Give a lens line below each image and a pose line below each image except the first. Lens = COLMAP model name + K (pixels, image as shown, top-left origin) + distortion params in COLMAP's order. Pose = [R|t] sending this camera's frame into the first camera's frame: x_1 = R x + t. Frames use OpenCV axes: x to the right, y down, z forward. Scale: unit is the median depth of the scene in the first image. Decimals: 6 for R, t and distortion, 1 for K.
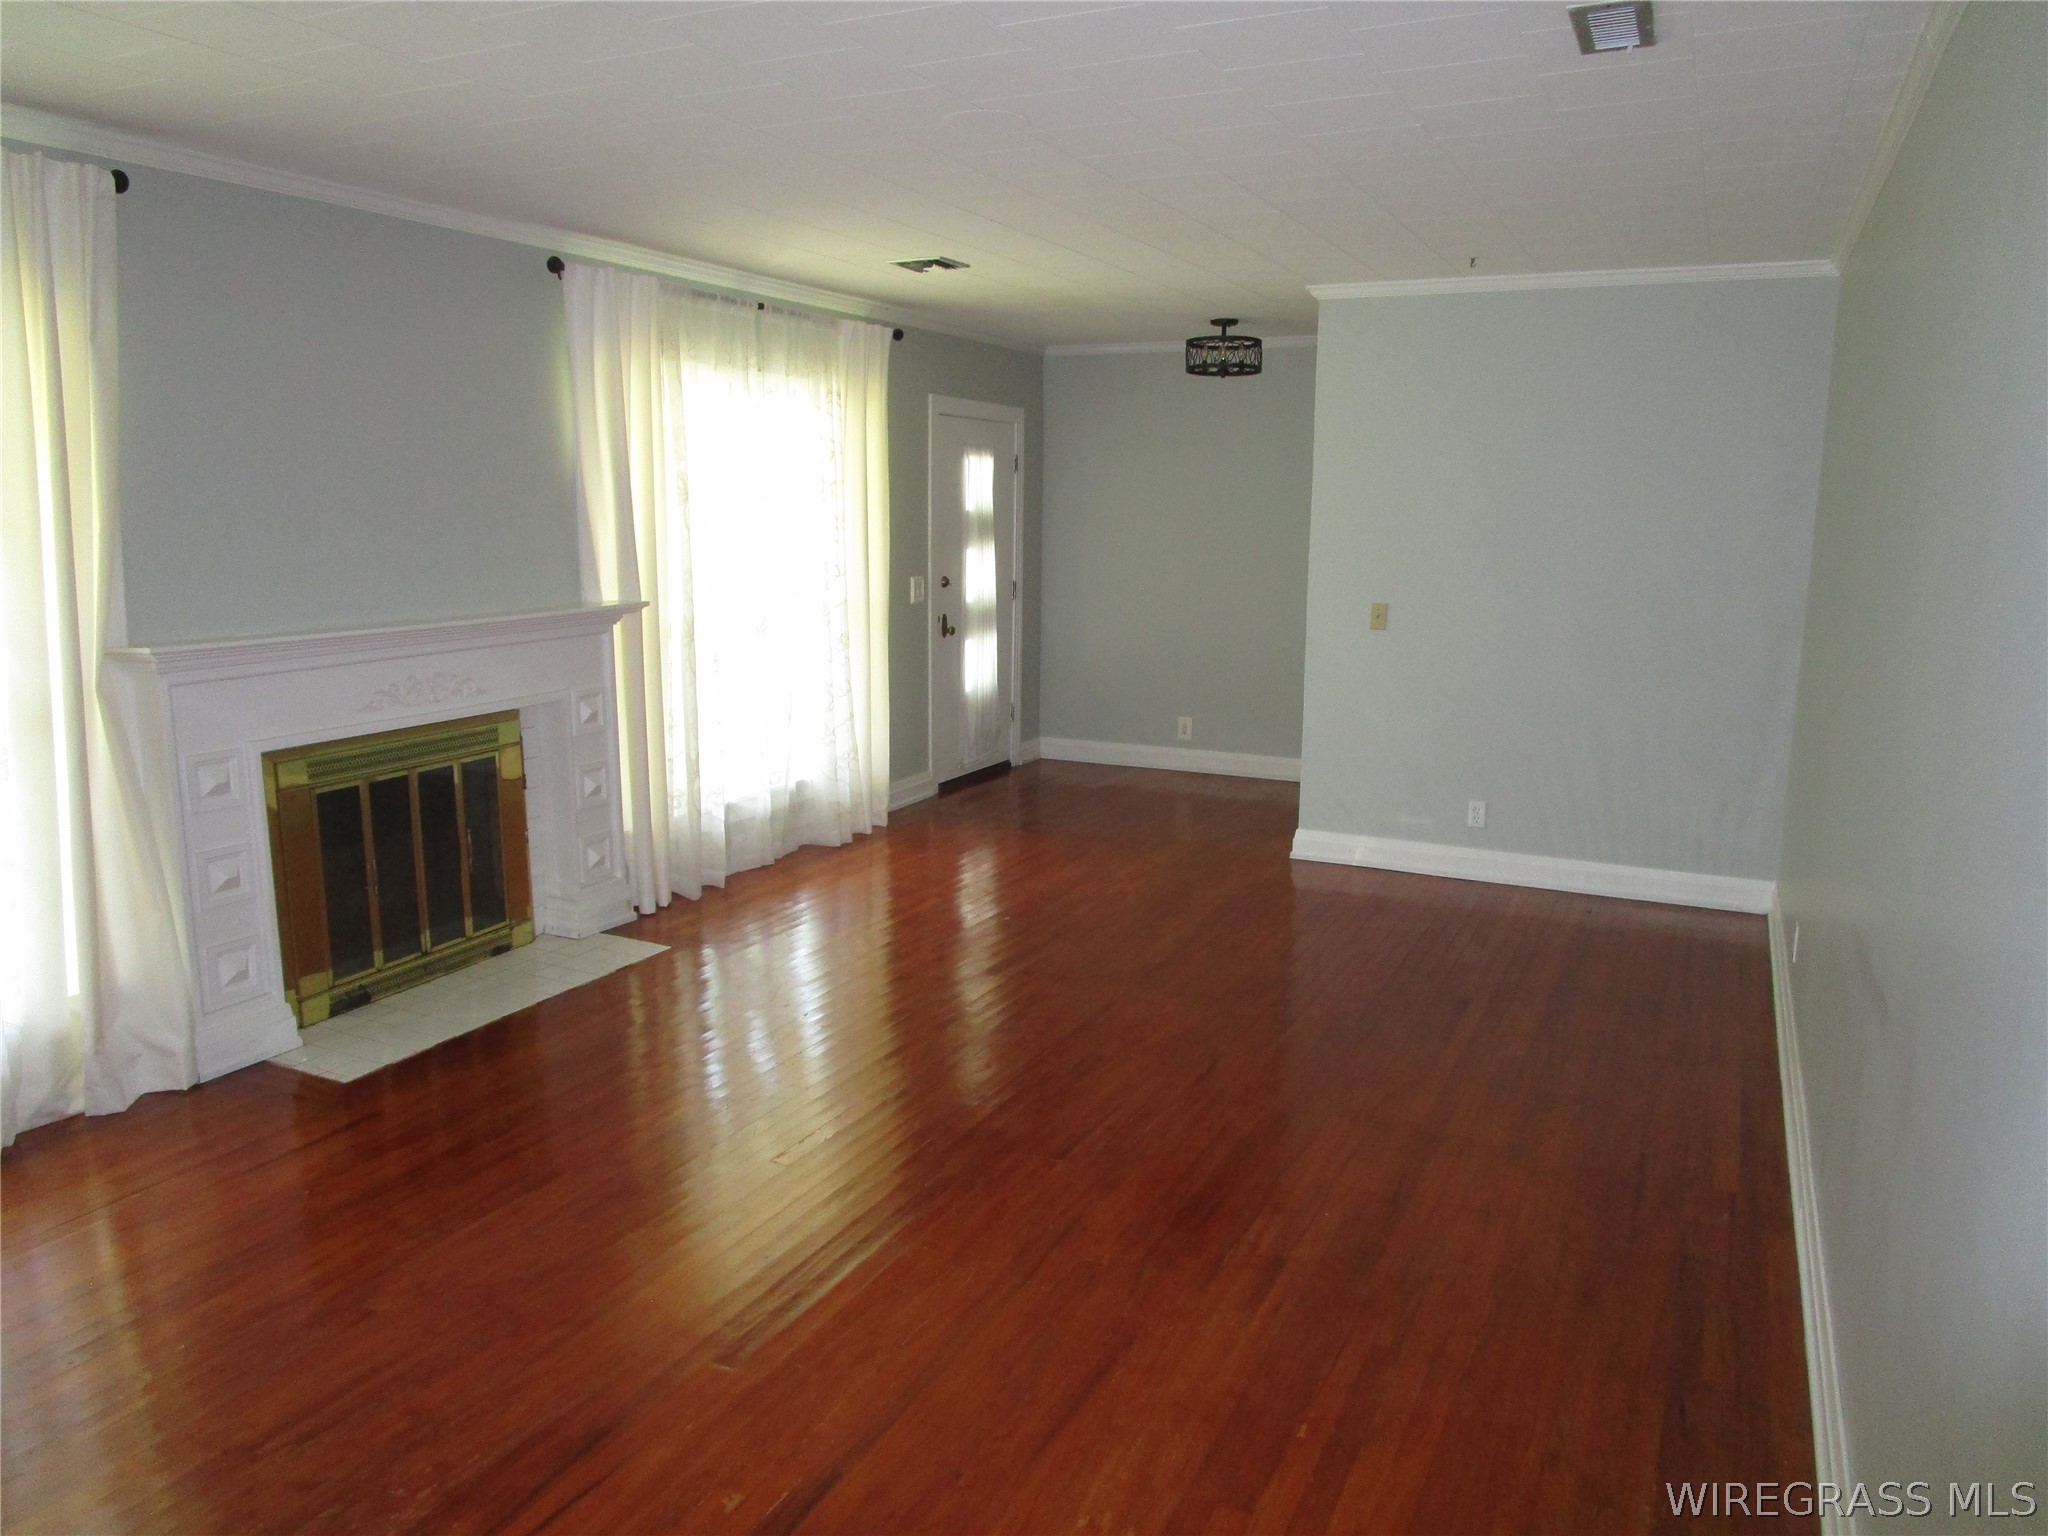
lens RADIAL K [[1450.1, 0, 1026.7], [0, 1450.1, 763.3], [0, 0, 1]] dist [-0.025023, -0.001206]
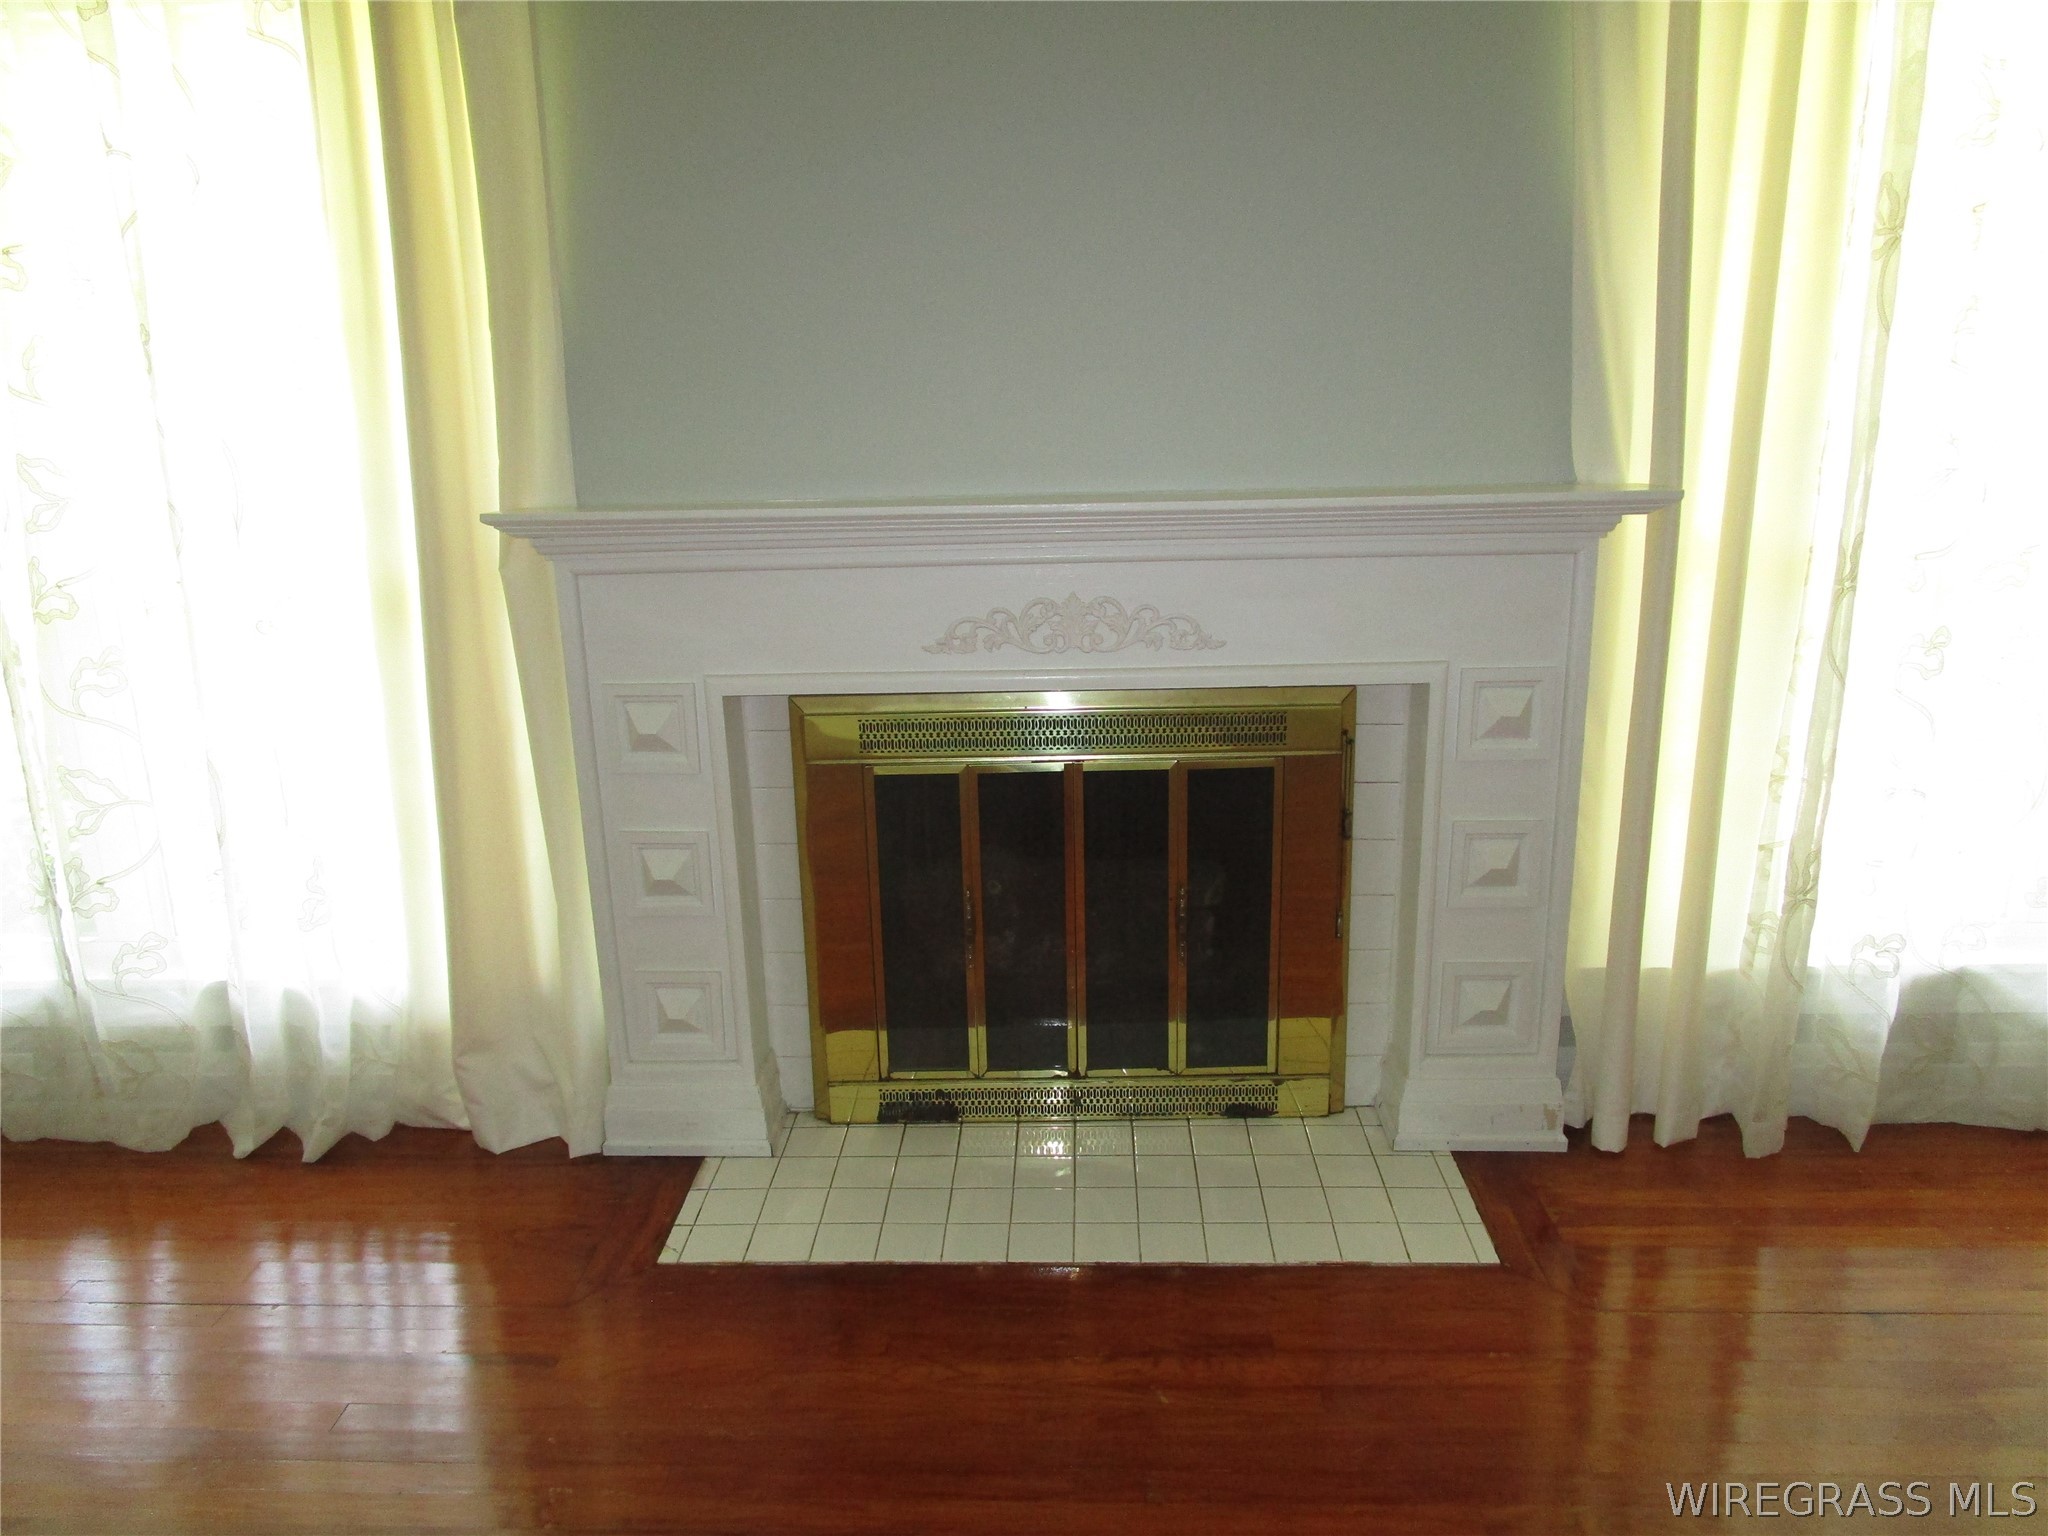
lens RADIAL K [[1450.1, 0, 1018.4], [0, 1450.1, 760.2], [0, 0, 1]] dist [-0.025023, -0.001206]
pose [[0.405211, 0.213377, -0.888974, 0.067148], [-0.138521, 0.975485, 0.171001, -0.091087], [0.903668, 0.053850, 0.424834, 0.745489]]
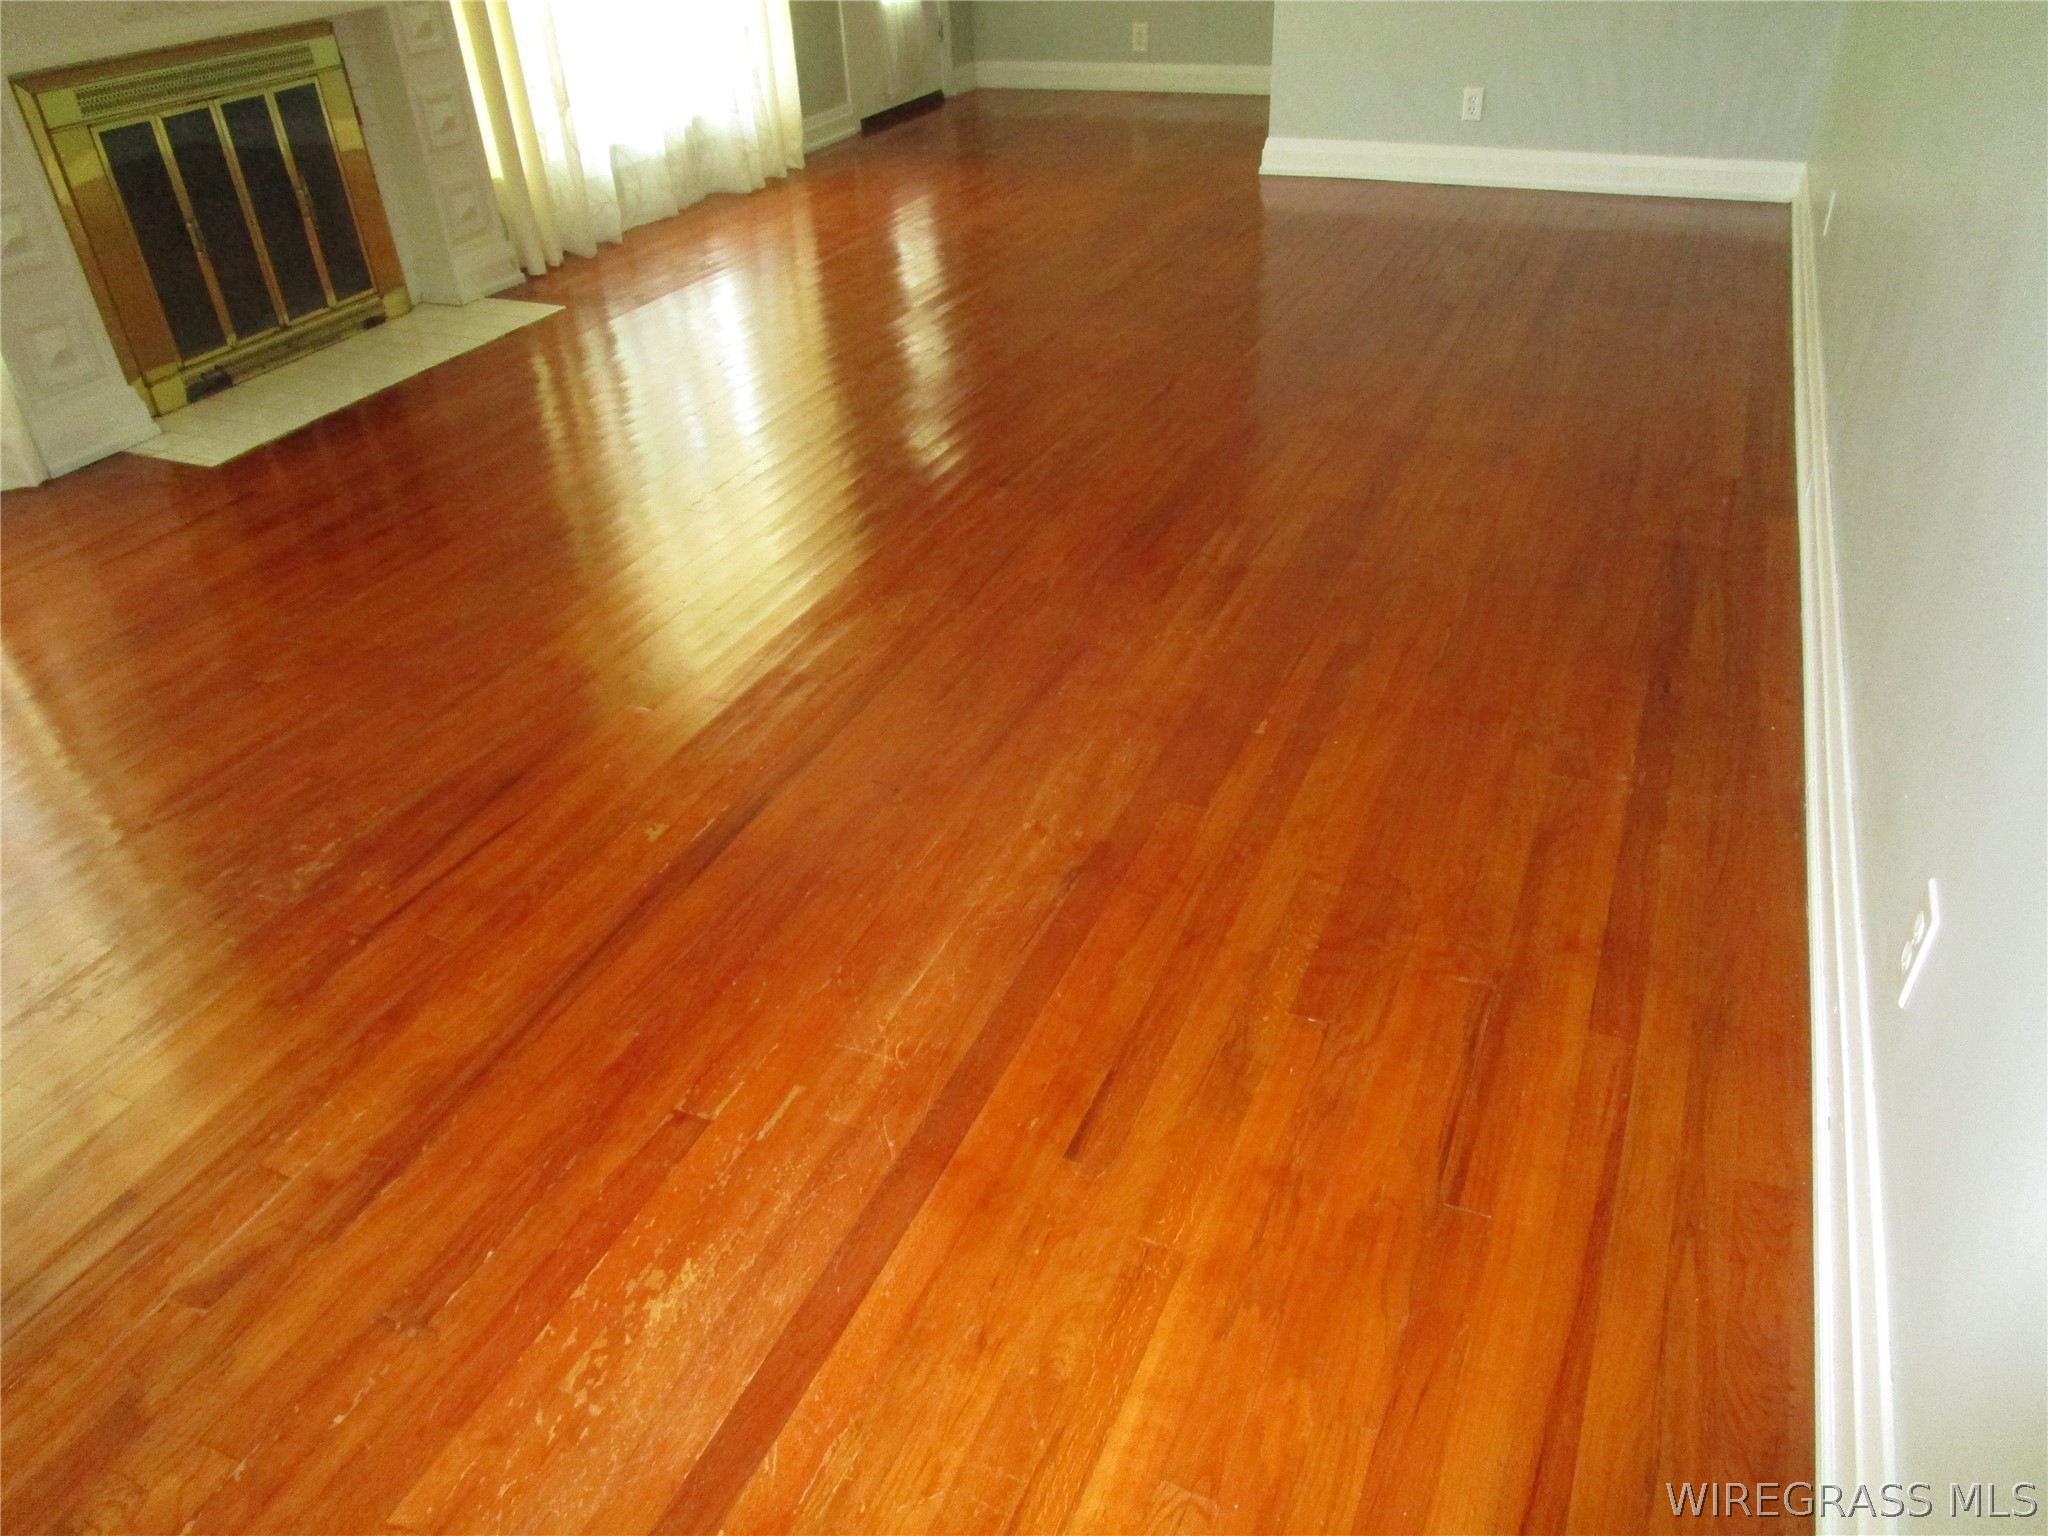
lens RADIAL K [[1450.1, 0, 1025.1], [0, 1450.1, 764.3], [0, 0, 1]] dist [-0.025023, -0.001206]
pose [[0.997906, -0.064628, 0.002801, 0.018568], [0.058284, 0.917062, 0.394462, 0.057675], [-0.028062, -0.393472, 0.918908, 0.071185]]
